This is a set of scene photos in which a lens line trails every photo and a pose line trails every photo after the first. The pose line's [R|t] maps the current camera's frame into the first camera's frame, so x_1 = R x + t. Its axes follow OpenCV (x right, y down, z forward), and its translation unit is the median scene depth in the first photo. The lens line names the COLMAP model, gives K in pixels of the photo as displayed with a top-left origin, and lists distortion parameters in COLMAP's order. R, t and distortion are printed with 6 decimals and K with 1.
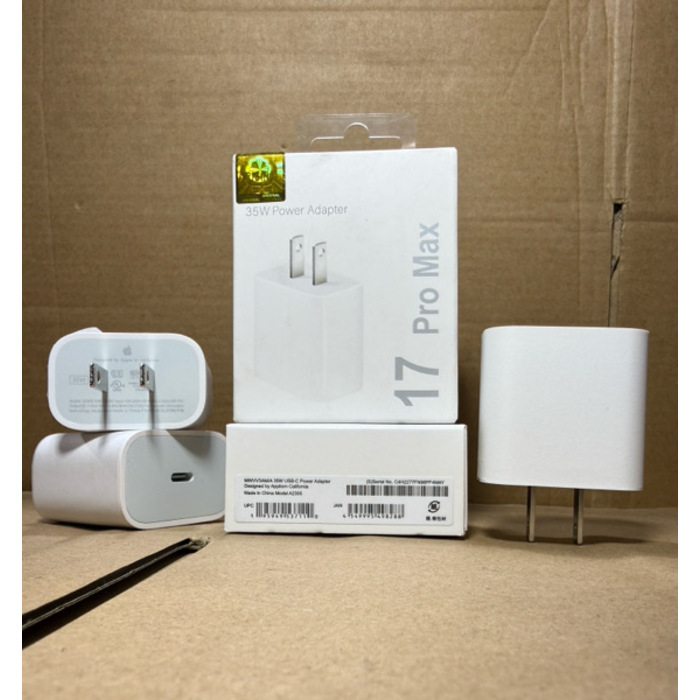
lens RADIAL K [[618.4, 0, 351.9], [0, 618.4, 418.7], [0, 0, 1]] dist [-0.018141, 0.026269]
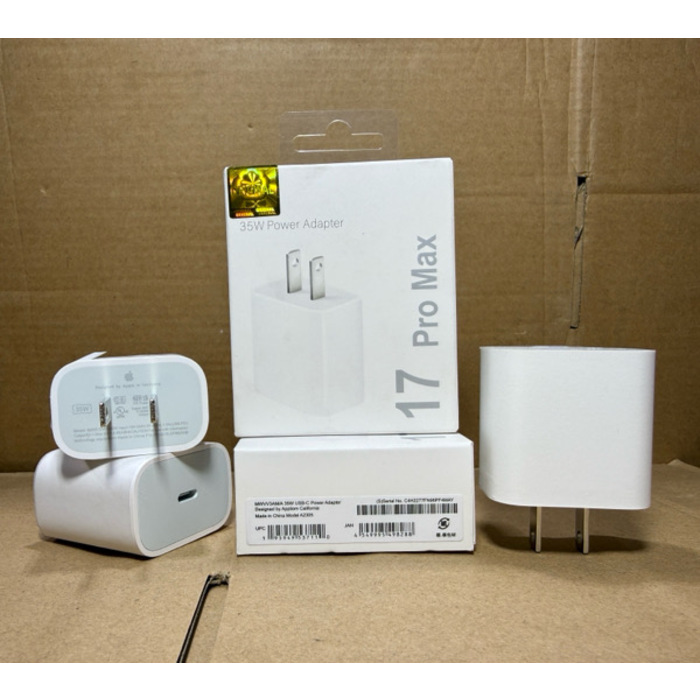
lens RADIAL K [[586.1, 0, 292.9], [0, 586.1, 348.7], [0, 0, 1]] dist [-0.015238, 0.021439]
pose [[0.998897, -0.035545, 0.030681, -0.086102], [0.034116, 0.998364, 0.045888, -0.126455], [-0.032262, -0.044791, 0.998475, 0.037291]]
